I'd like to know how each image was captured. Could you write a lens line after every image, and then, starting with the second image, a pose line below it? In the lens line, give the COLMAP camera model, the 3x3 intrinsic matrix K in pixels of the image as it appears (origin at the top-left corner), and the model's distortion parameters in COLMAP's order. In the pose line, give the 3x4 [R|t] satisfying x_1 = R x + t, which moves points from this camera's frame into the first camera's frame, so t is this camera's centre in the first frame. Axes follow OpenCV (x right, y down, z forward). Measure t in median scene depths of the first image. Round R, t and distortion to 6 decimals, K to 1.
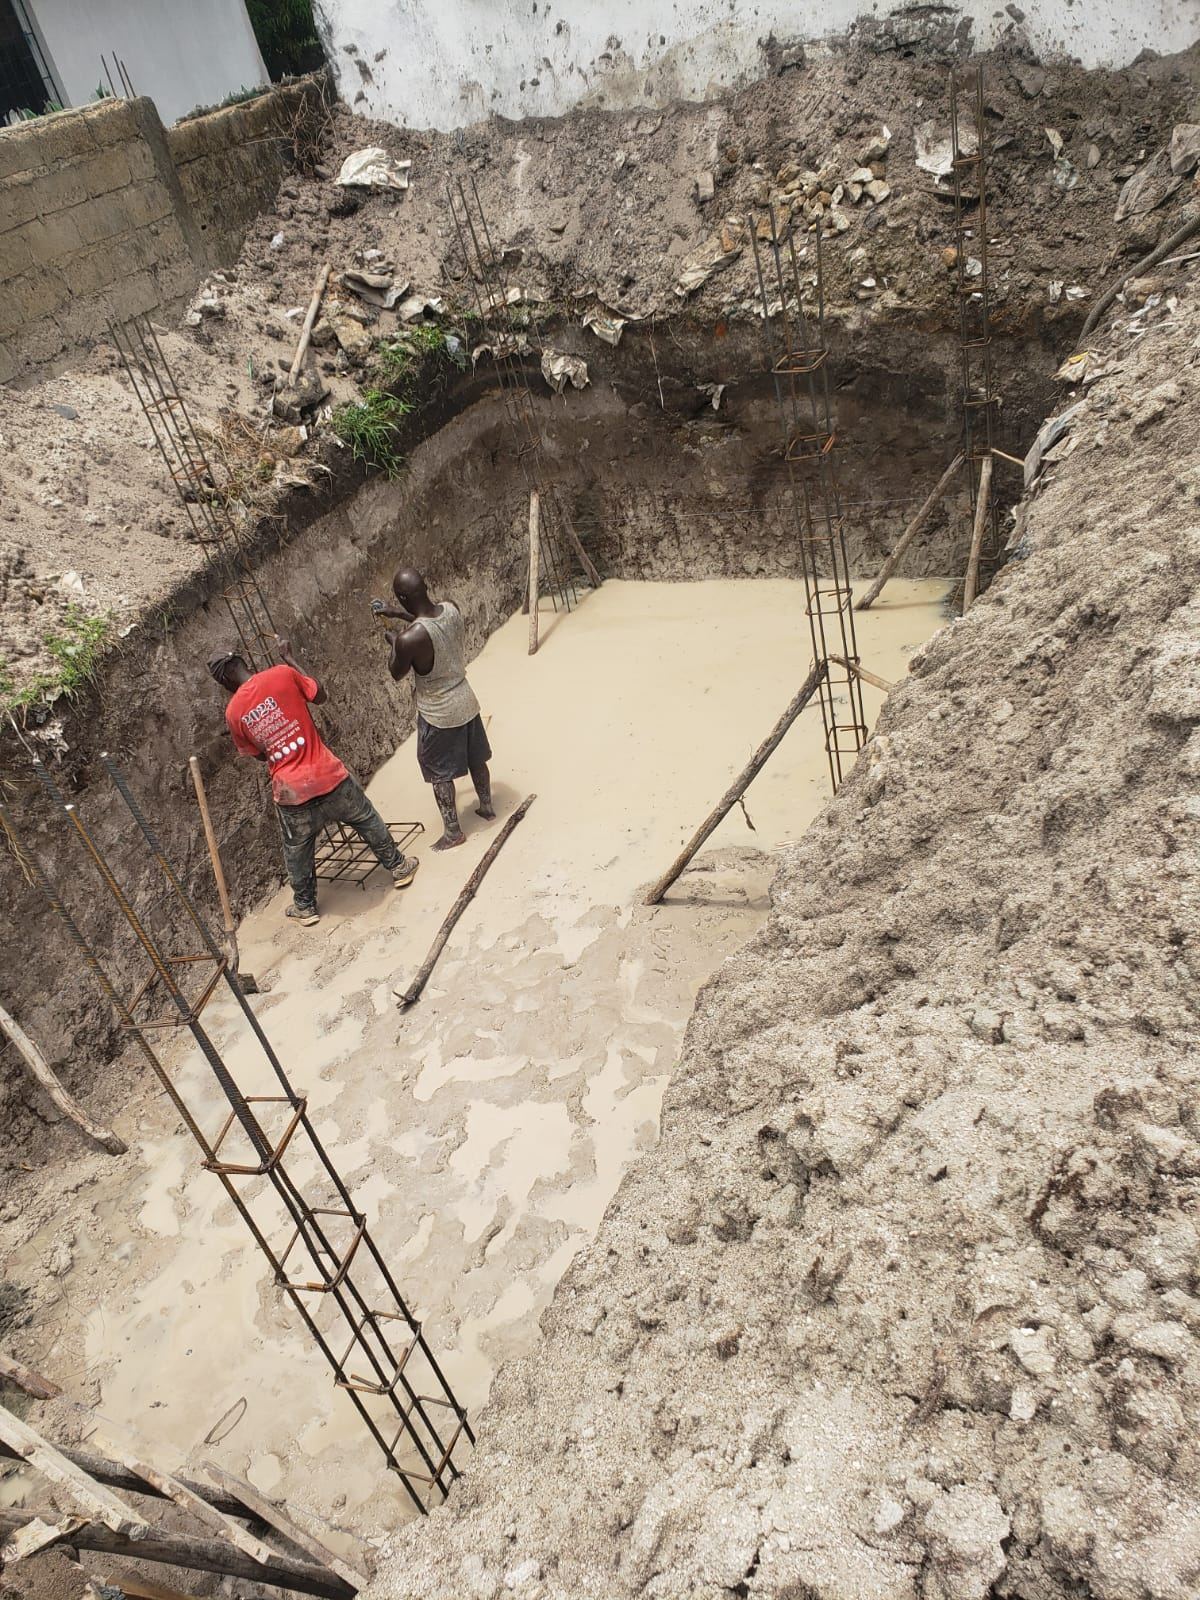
lens RADIAL K [[1285.8, 0, 552.0], [0, 1285.8, 827.9], [0, 0, 1]] dist [-0.022682, 0.075982]
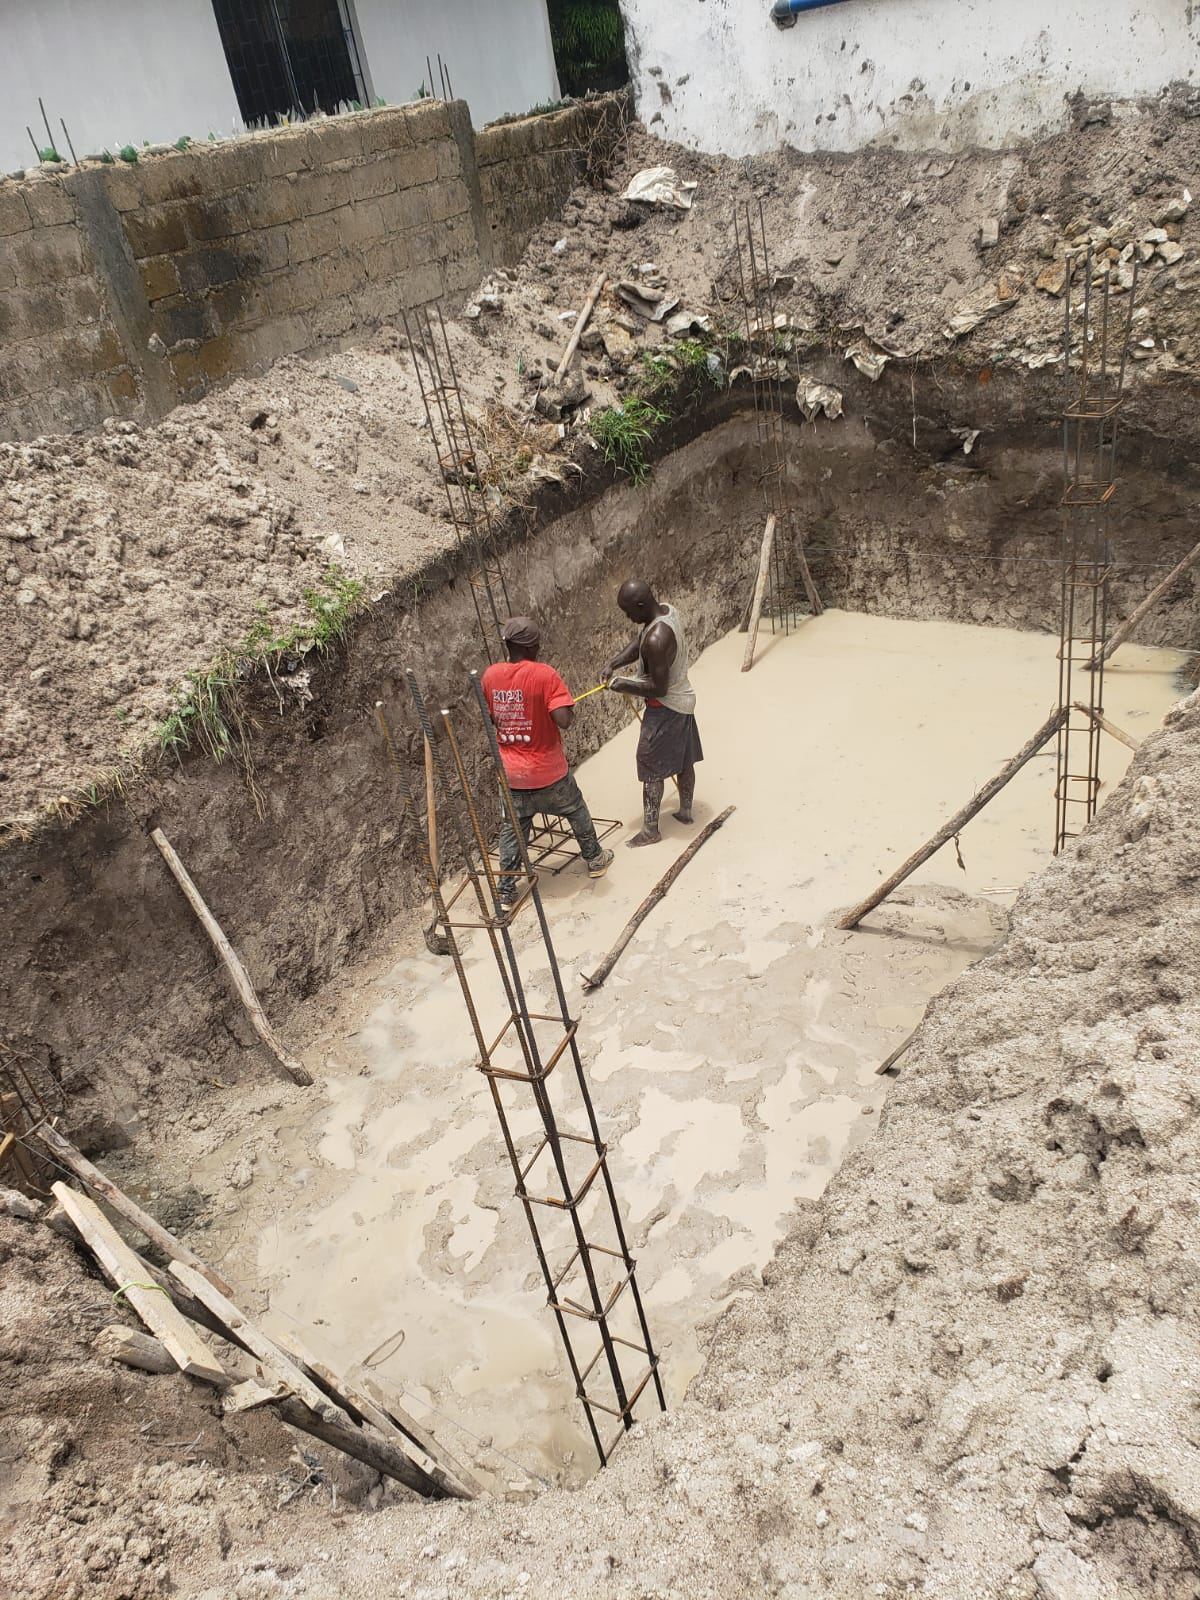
lens RADIAL K [[1291.5, 0, 556.8], [0, 1291.5, 829.8], [0, 0, 1]] dist [-0.004184, 0.038838]
pose [[0.984407, 0.142884, -0.102599, -0.044700], [-0.145014, 0.989336, -0.013579, 0.025346], [0.099564, 0.028246, 0.994630, -0.026531]]
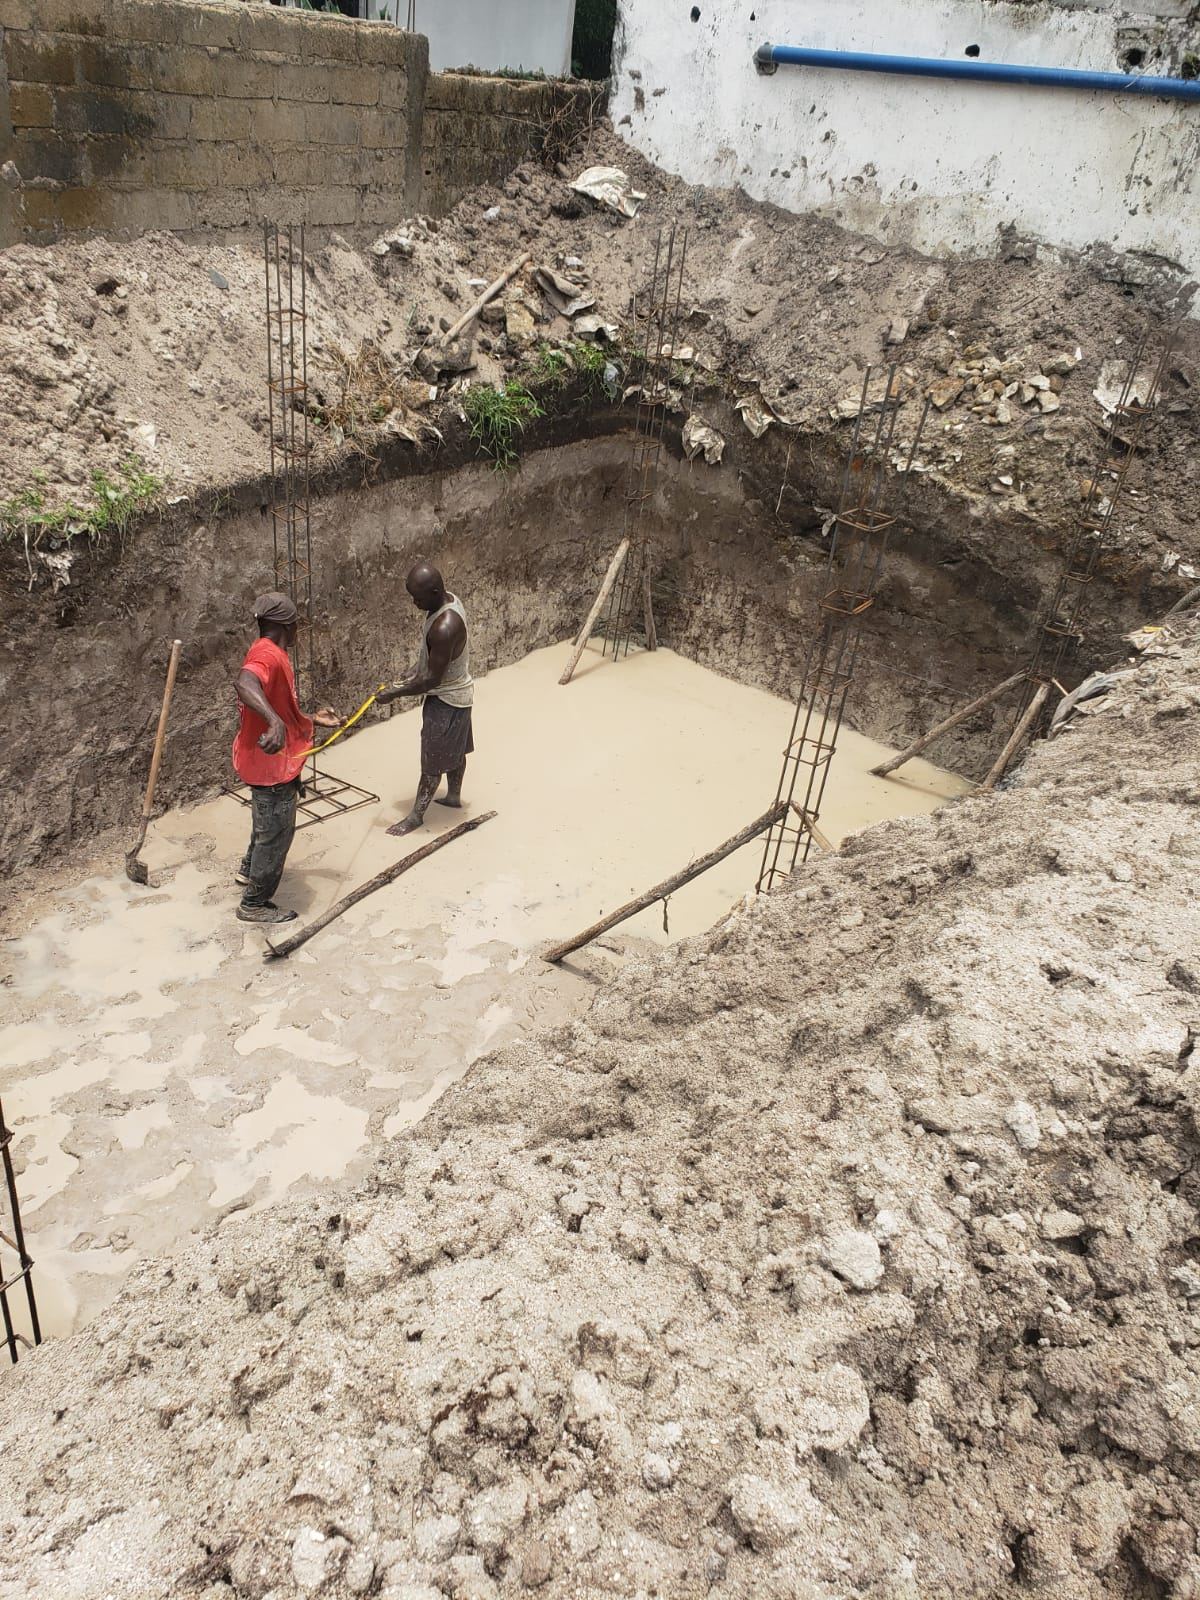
lens RADIAL K [[1277.8, 0, 600.0], [0, 1277.8, 800.0], [0, 0, 1]] dist [-0.001404, 0.024513]
pose [[0.916961, 0.398805, -0.011717, 0.065916], [-0.398921, 0.915945, -0.043671, -0.023763], [-0.006684, 0.044719, 0.998977, 0.011545]]
